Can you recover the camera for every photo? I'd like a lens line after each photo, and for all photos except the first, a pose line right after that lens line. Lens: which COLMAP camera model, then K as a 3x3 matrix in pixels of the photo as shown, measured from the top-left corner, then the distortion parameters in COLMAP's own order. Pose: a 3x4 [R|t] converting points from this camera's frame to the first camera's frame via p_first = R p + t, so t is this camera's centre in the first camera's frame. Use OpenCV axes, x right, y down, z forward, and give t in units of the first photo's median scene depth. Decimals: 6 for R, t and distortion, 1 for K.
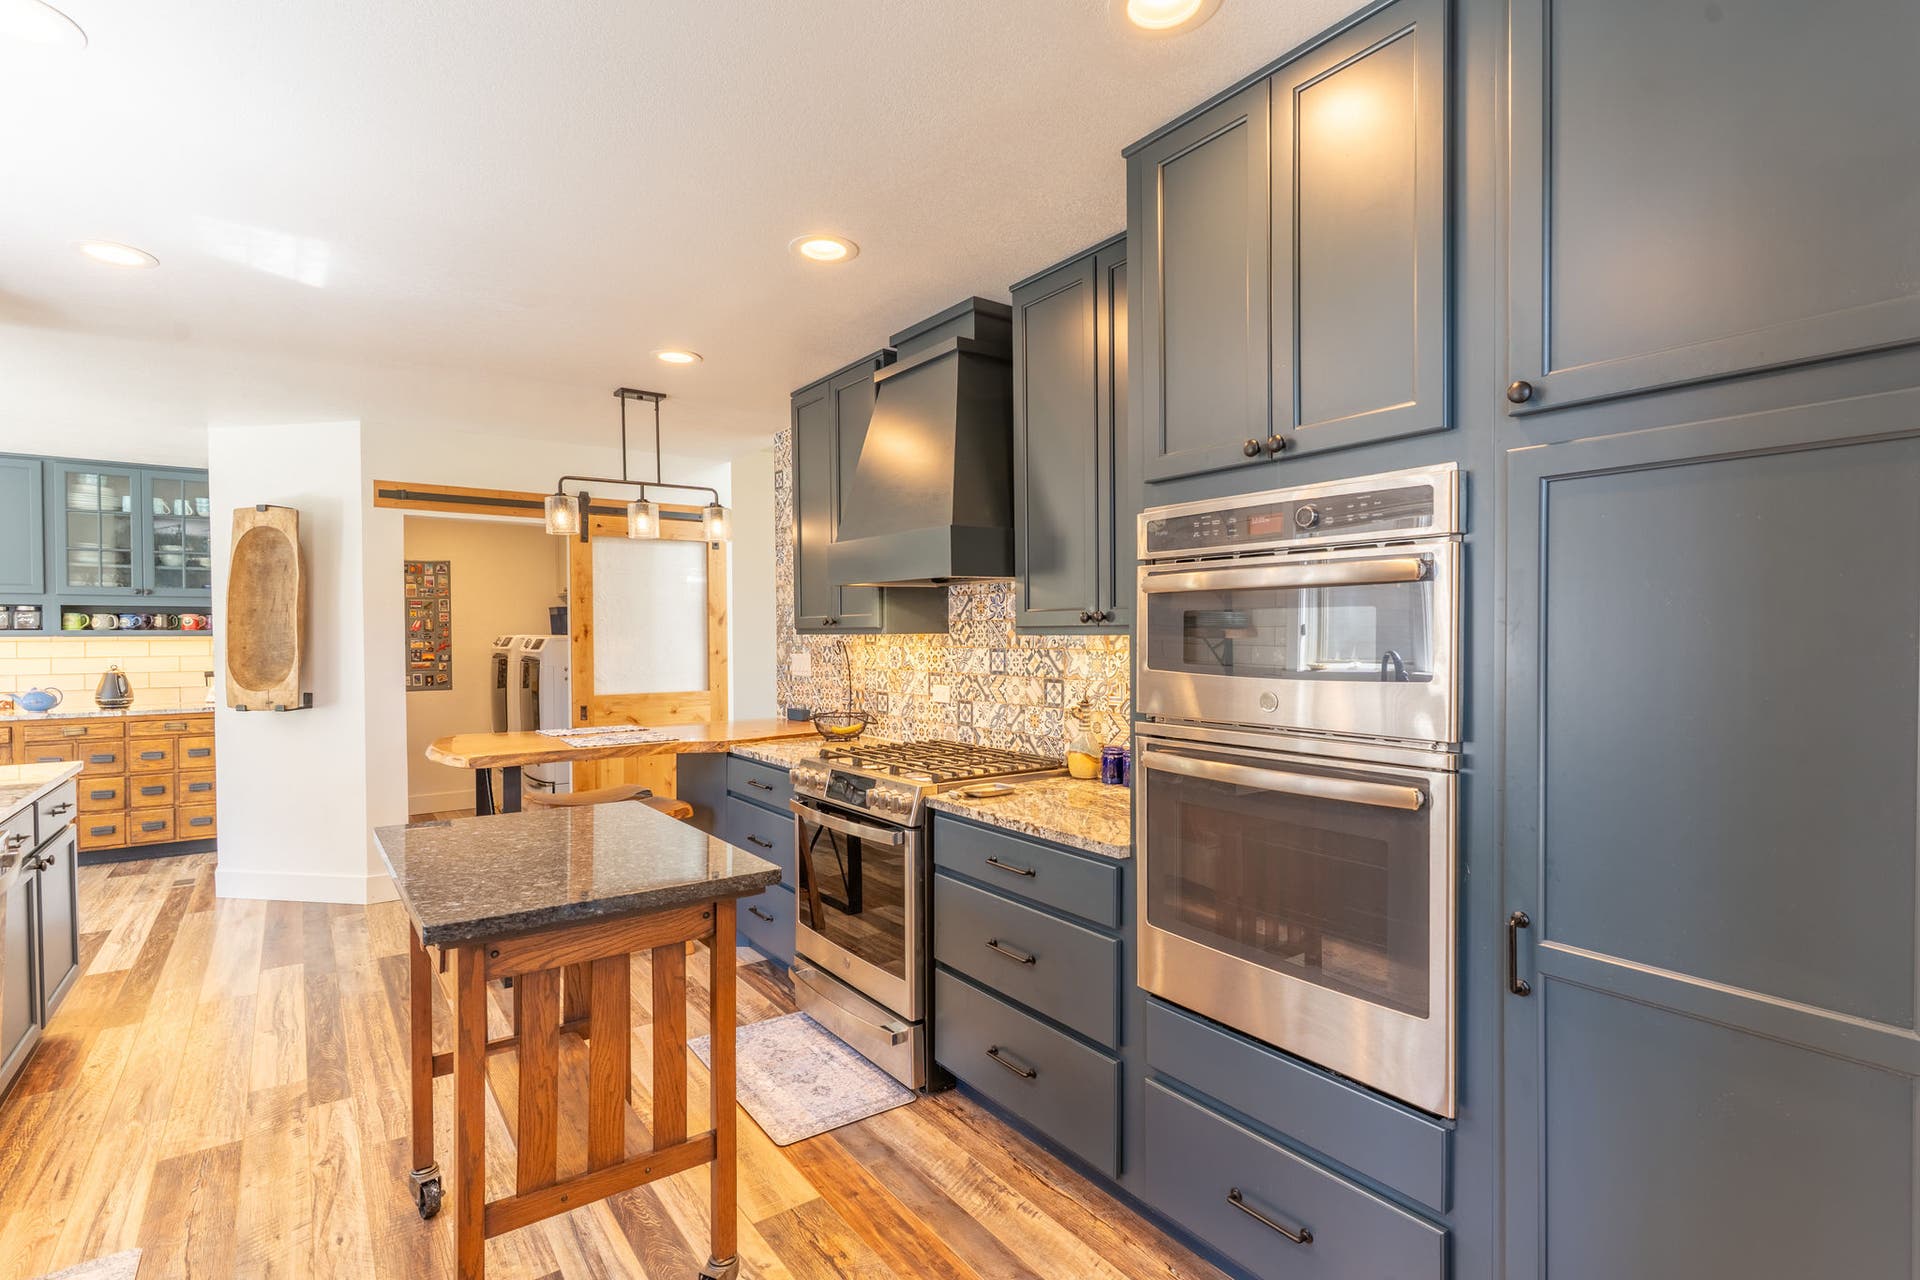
lens RADIAL K [[905.3, 0, 952.9], [0, 905.3, 649.3], [0, 0, 1]] dist [0.002912, 0.001109]
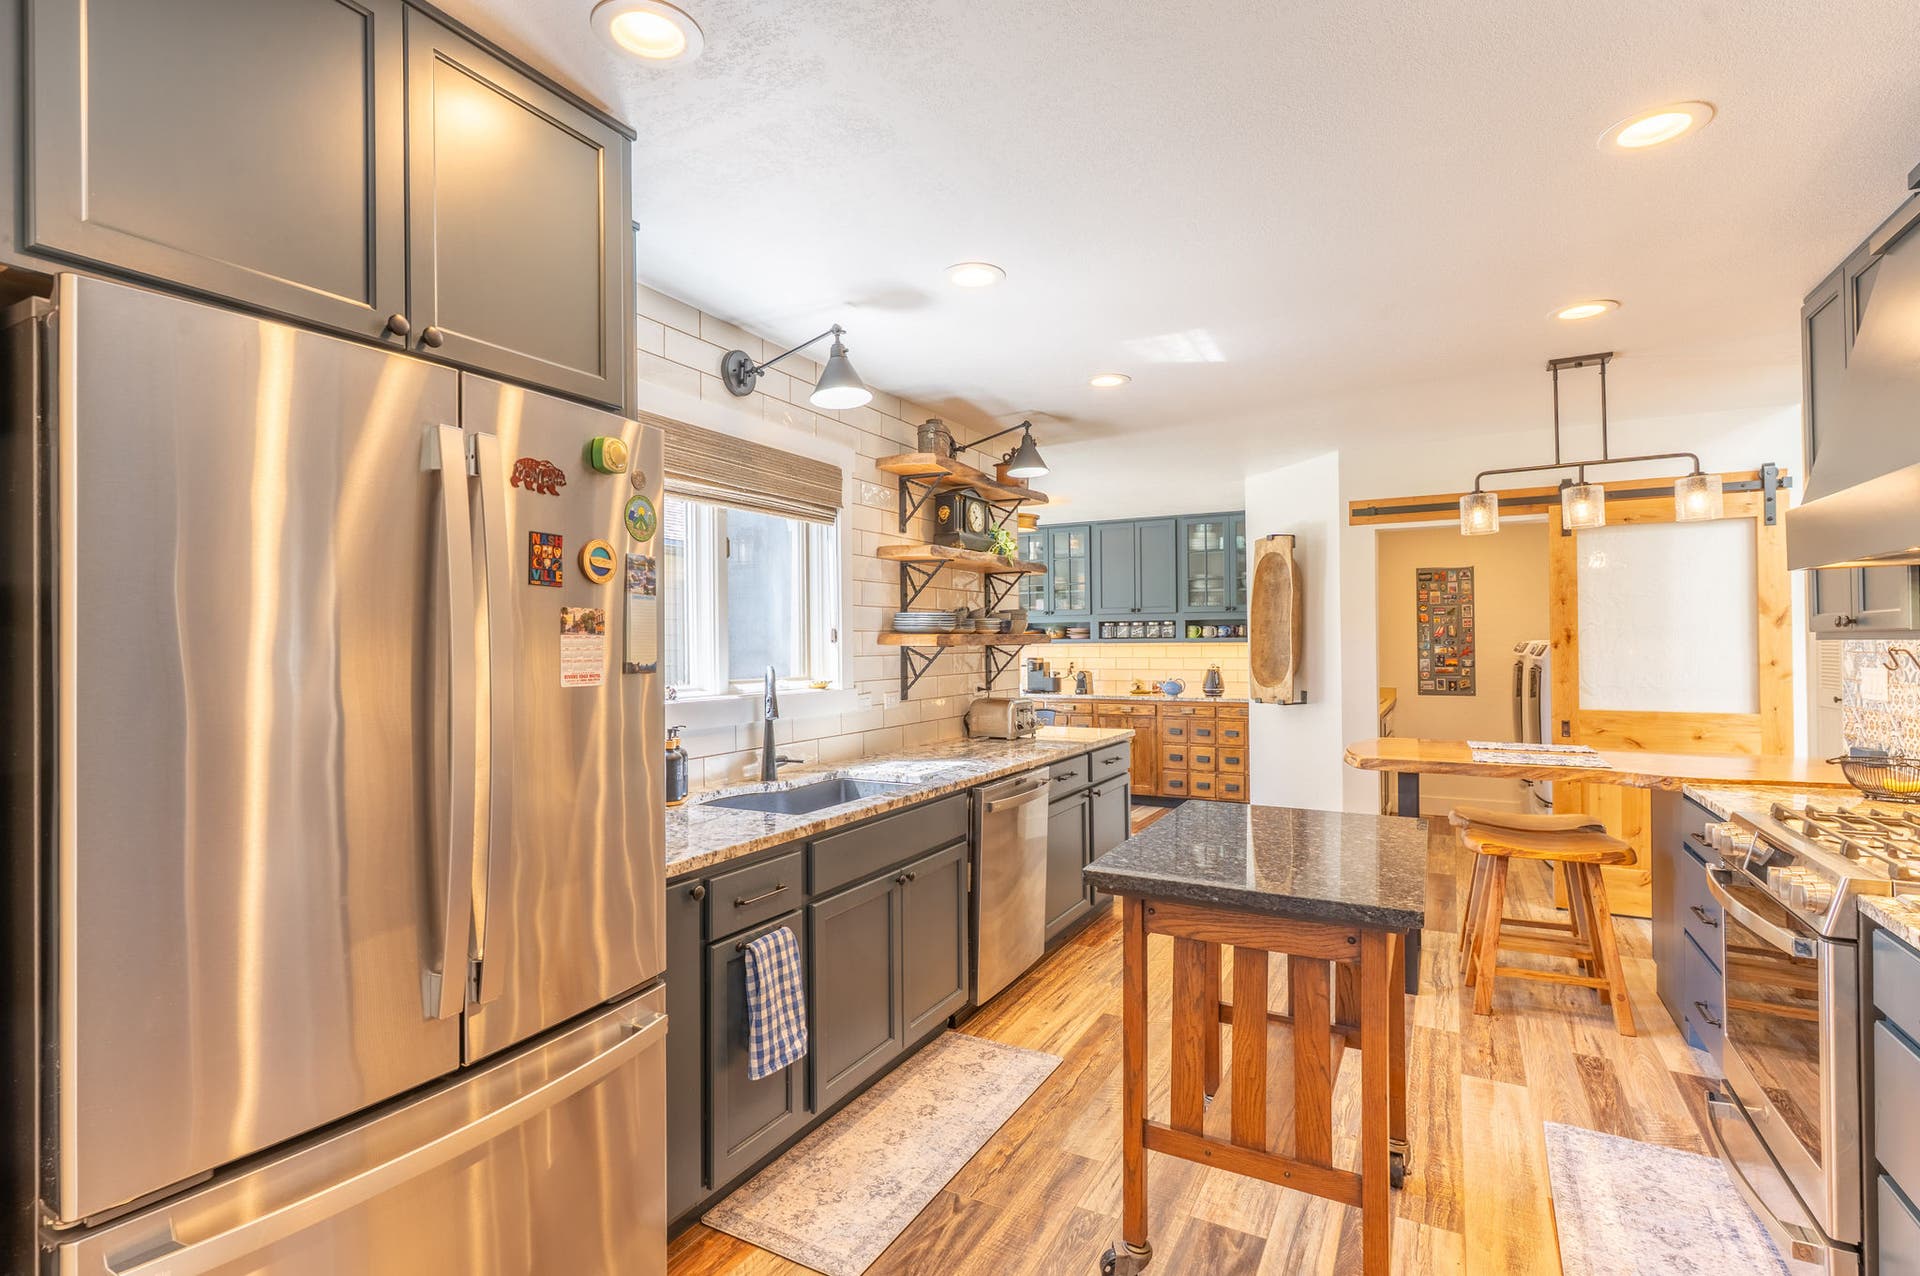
lens RADIAL K [[905.3, 0, 941.1], [0, 905.3, 638.9], [0, 0, 1]] dist [0.002912, 0.001109]
pose [[0.429774, -0.004370, -0.902926, 0.147674], [-0.010720, 0.999893, -0.009942, -0.002214], [0.902873, 0.013952, 0.429681, 0.076020]]
